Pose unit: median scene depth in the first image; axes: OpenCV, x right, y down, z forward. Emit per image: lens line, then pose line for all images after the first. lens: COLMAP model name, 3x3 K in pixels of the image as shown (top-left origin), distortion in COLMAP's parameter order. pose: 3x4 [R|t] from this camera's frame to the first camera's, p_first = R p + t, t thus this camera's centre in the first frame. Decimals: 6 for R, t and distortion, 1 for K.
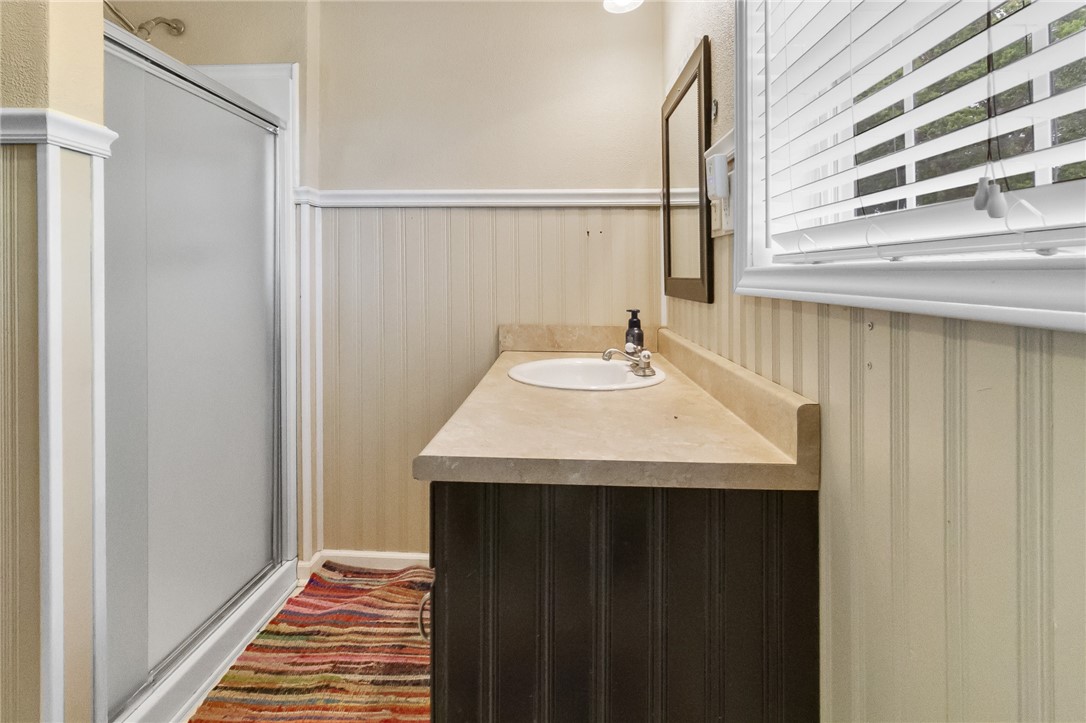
lens RADIAL K [[528.7, 0, 553.6], [0, 528.7, 312.4], [0, 0, 1]] dist [-0.000033, 0.000124]
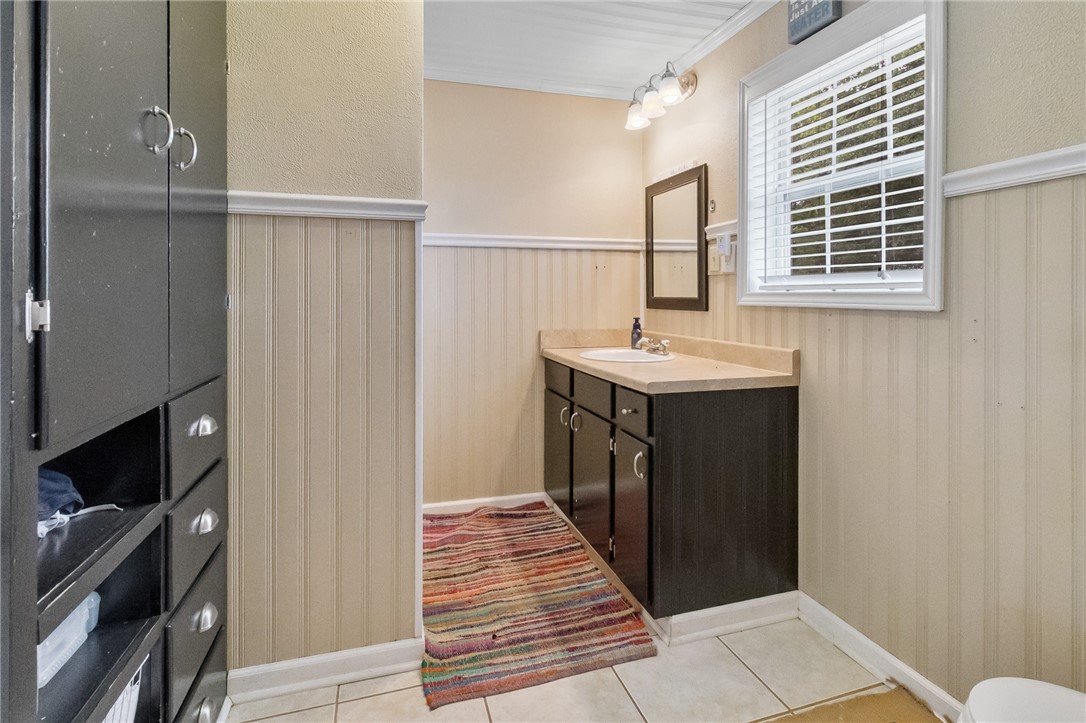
lens RADIAL K [[509.4, 0, 563.1], [0, 509.4, 353.0], [0, 0, 1]] dist [-0.001955, -0.000144]
pose [[0.940646, -0.042810, 0.336680, -0.589873], [0.027897, 0.998409, 0.049009, 0.020617], [-0.338242, -0.036707, 0.940343, -0.372879]]
